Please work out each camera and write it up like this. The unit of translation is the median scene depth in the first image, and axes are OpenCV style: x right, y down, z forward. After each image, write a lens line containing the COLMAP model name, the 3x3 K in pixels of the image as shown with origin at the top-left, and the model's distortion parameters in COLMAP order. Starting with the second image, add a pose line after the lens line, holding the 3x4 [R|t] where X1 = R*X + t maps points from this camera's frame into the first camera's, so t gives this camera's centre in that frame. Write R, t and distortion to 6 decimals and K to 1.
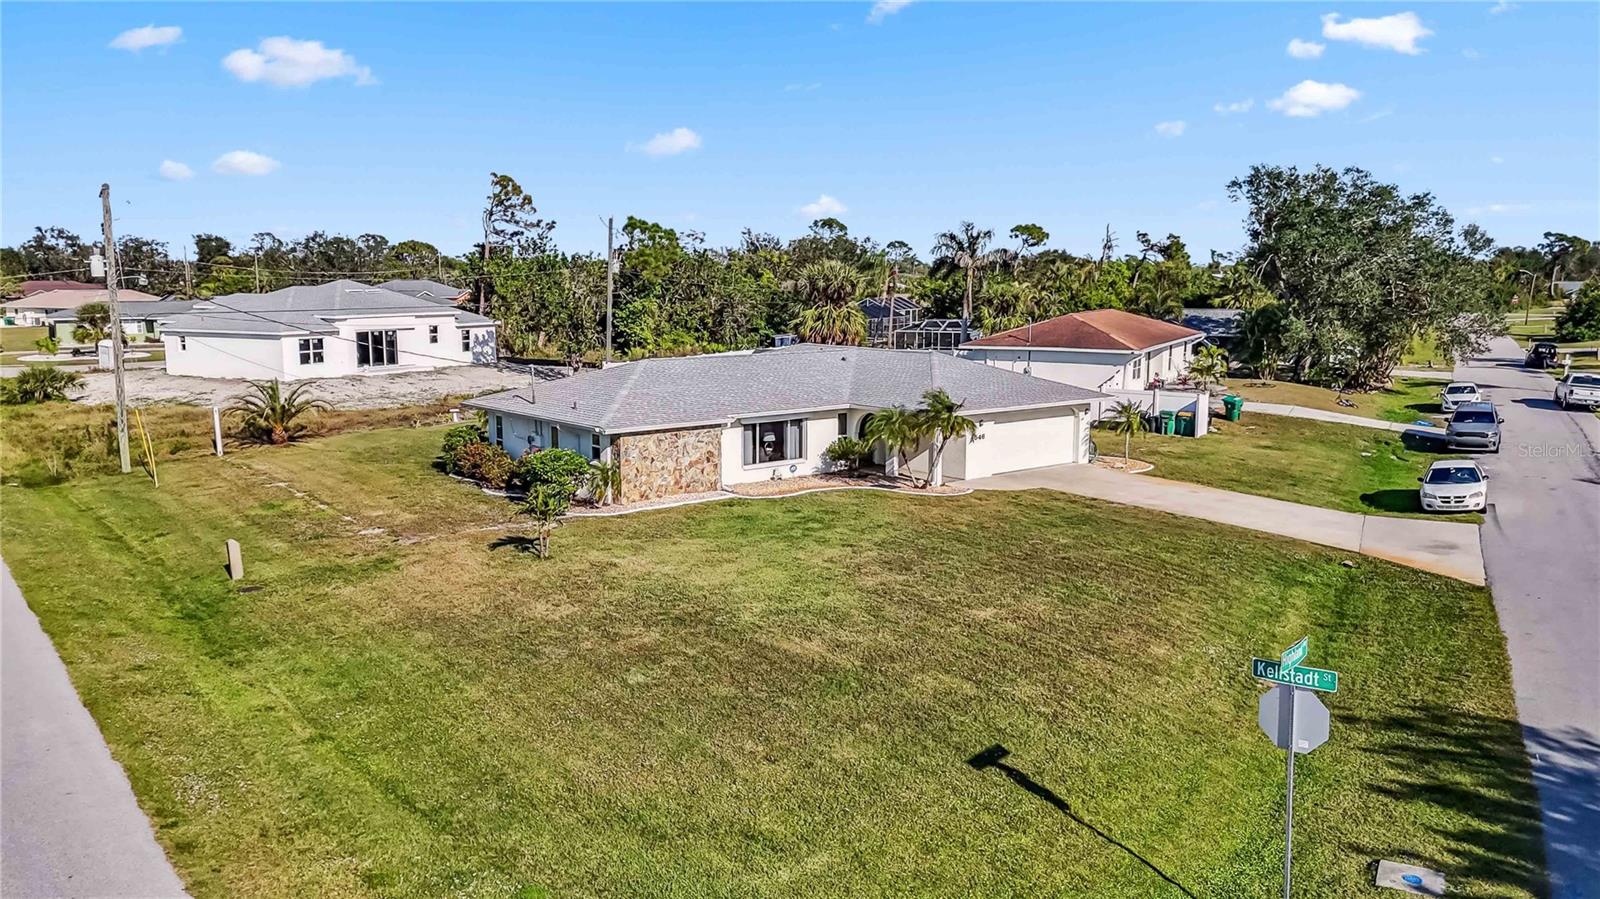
lens RADIAL K [[1181.6, 0, 800.0], [0, 1181.6, 449.5], [0, 0, 1]] dist [0.066245, -0.068893]
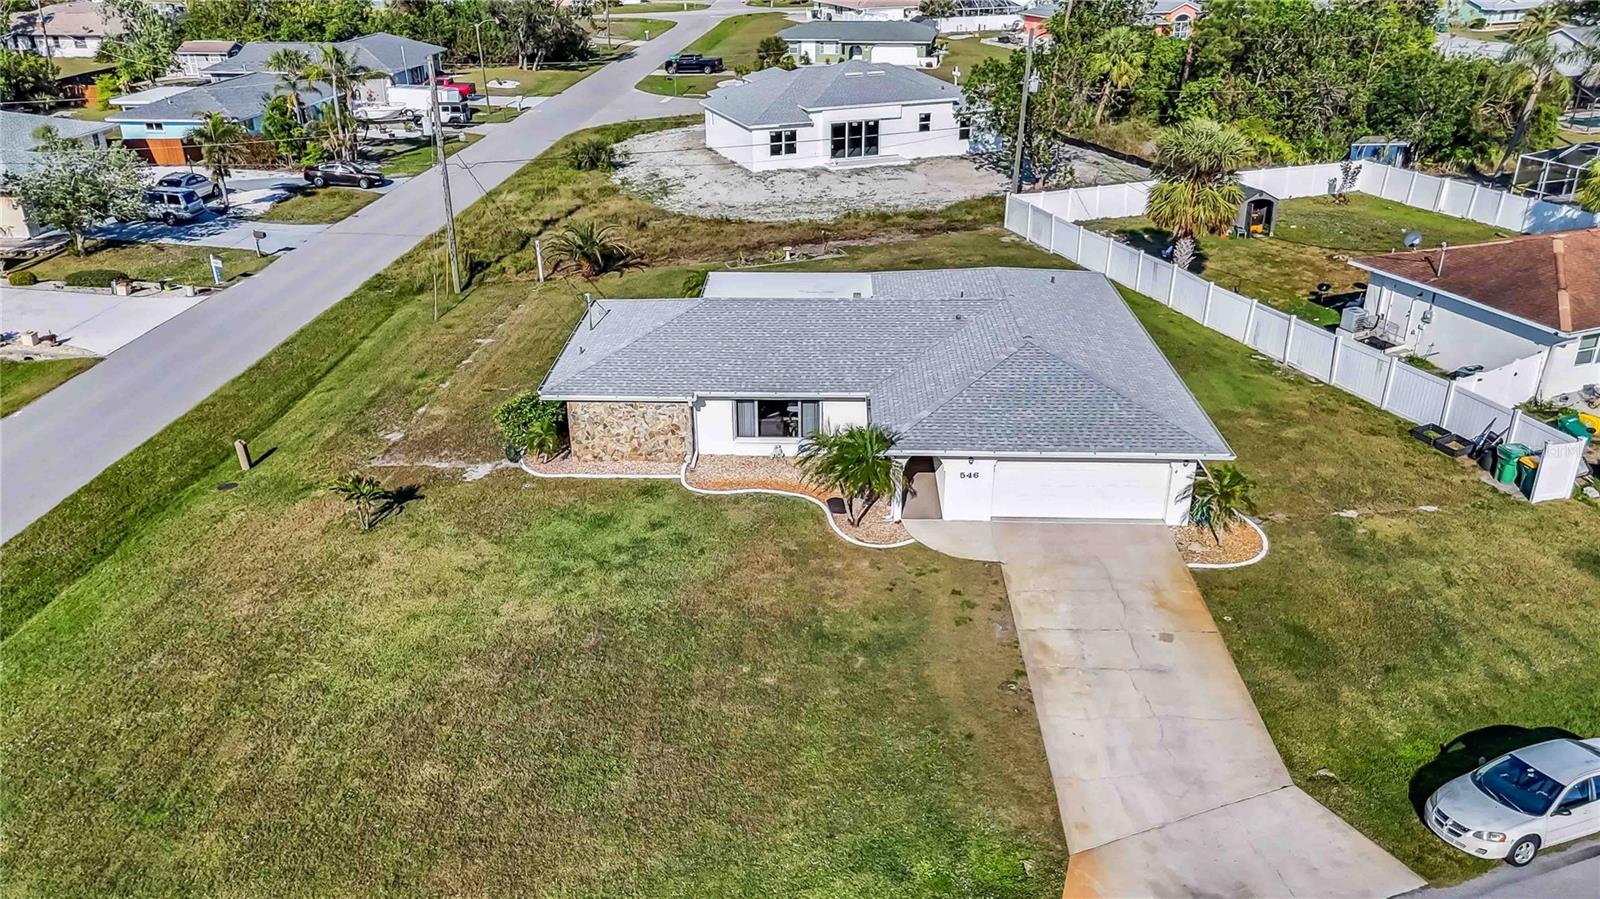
lens RADIAL K [[1181.6, 0, 800.0], [0, 1181.6, 449.5], [0, 0, 1]] dist [0.066245, -0.068893]
pose [[0.745696, 0.272045, -0.608218, 0.554576], [-0.089891, 0.945579, 0.312731, -0.271390], [0.660195, -0.178528, 0.729568, 0.330546]]
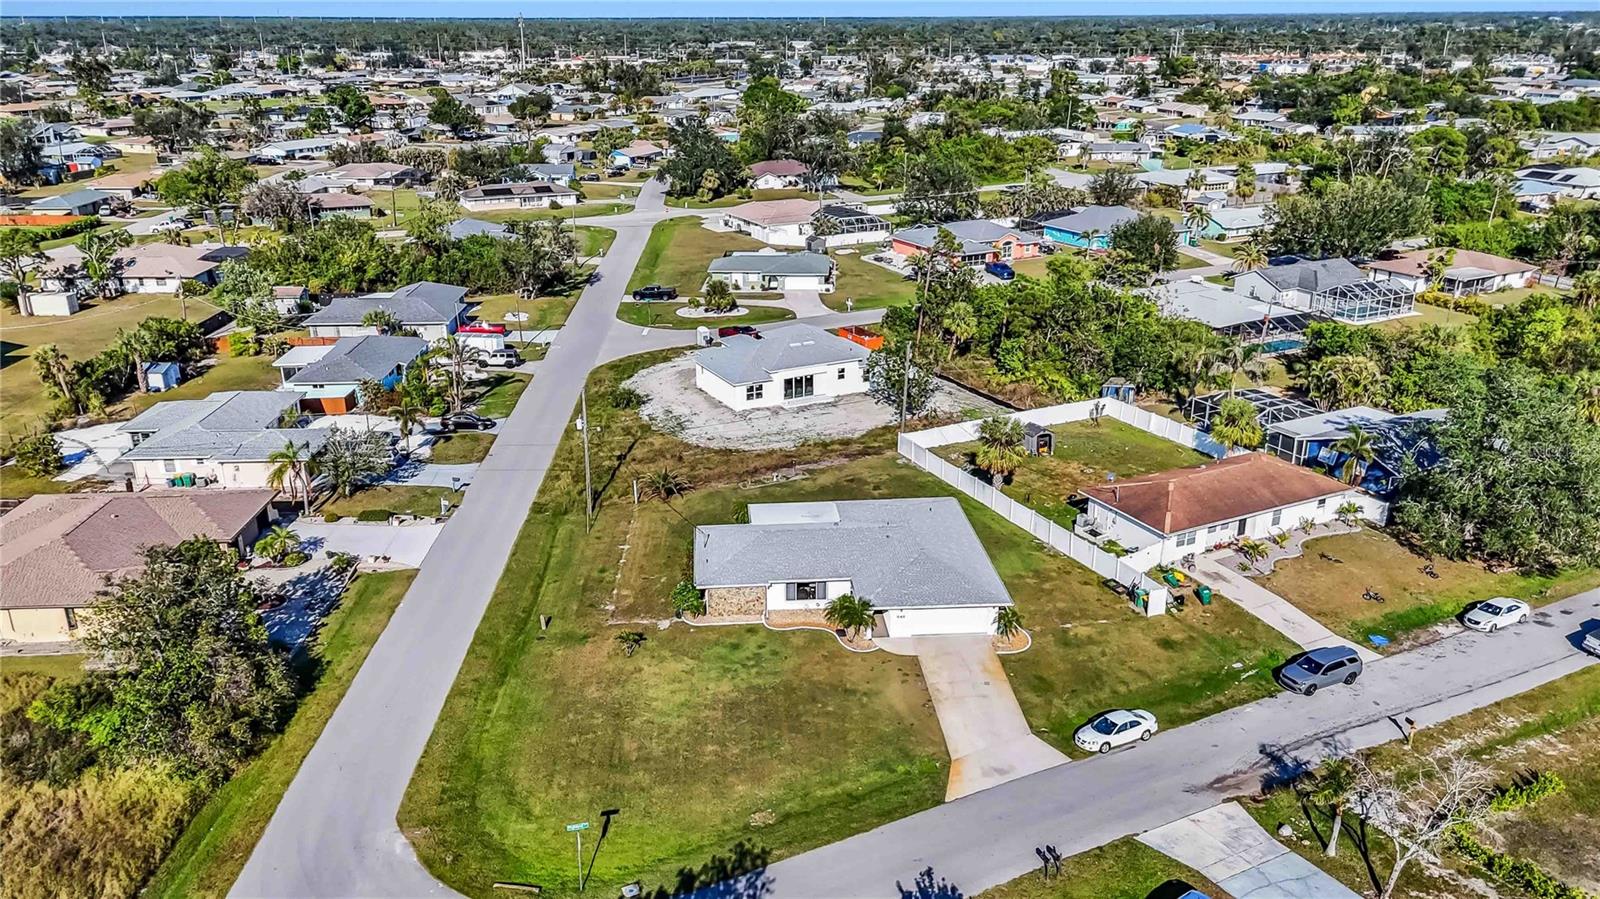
lens RADIAL K [[1164.6, 0, 800.0], [0, 1164.6, 449.5], [0, 0, 1]] dist [0.112649, -0.131201]
pose [[0.814292, 0.192387, -0.547646, 0.960413], [-0.079855, 0.971635, 0.222597, -0.648947], [0.574937, -0.137527, 0.806557, -0.506733]]
